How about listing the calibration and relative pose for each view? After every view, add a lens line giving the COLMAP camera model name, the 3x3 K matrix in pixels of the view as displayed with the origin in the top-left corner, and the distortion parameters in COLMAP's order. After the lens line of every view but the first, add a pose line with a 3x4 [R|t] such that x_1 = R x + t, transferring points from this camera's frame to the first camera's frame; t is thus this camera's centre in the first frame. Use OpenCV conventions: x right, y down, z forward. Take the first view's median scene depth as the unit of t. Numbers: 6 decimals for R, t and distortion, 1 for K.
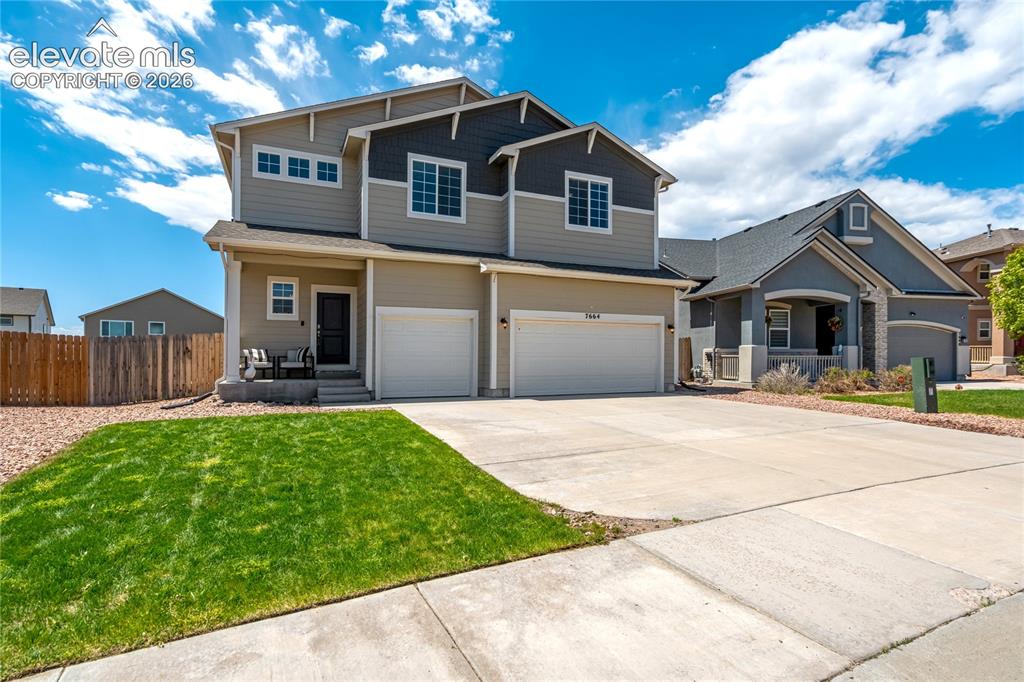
lens RADIAL K [[475.4, 0, 512.0], [0, 475.4, 341.0], [0, 0, 1]] dist [-0.010419, -0.000020]
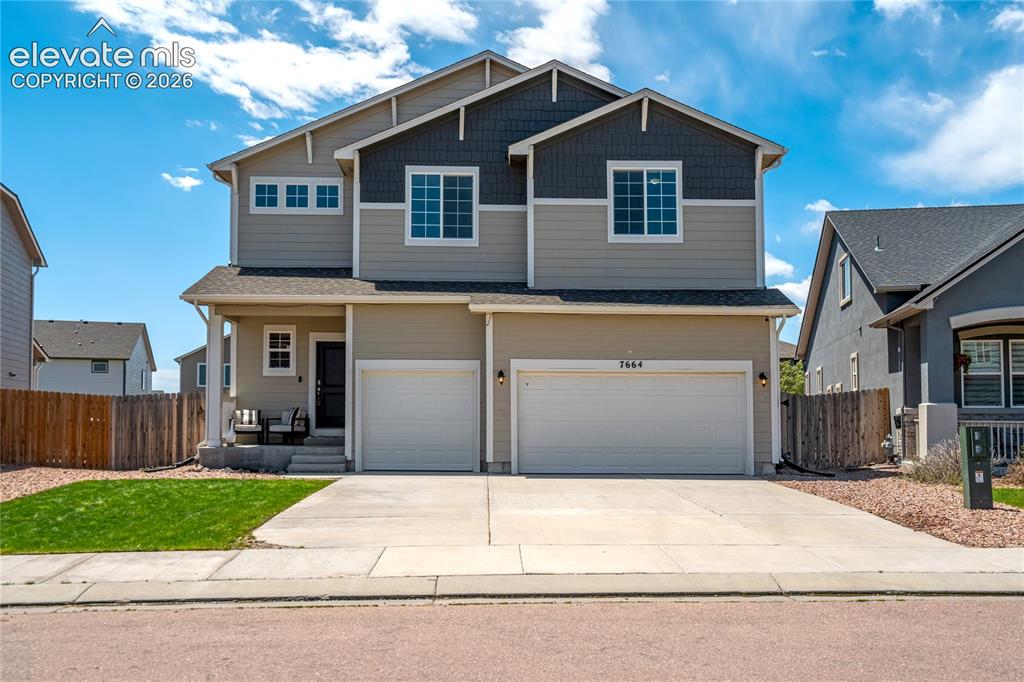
lens RADIAL K [[926.0, 0, 512.0], [0, 926.0, 341.0], [0, 0, 1]] dist [-0.011132, -0.004987]
pose [[0.909070, -0.028982, -0.415635, 0.587072], [0.010238, 0.998830, -0.047256, -0.023359], [0.416518, 0.038703, 0.908303, -0.340409]]
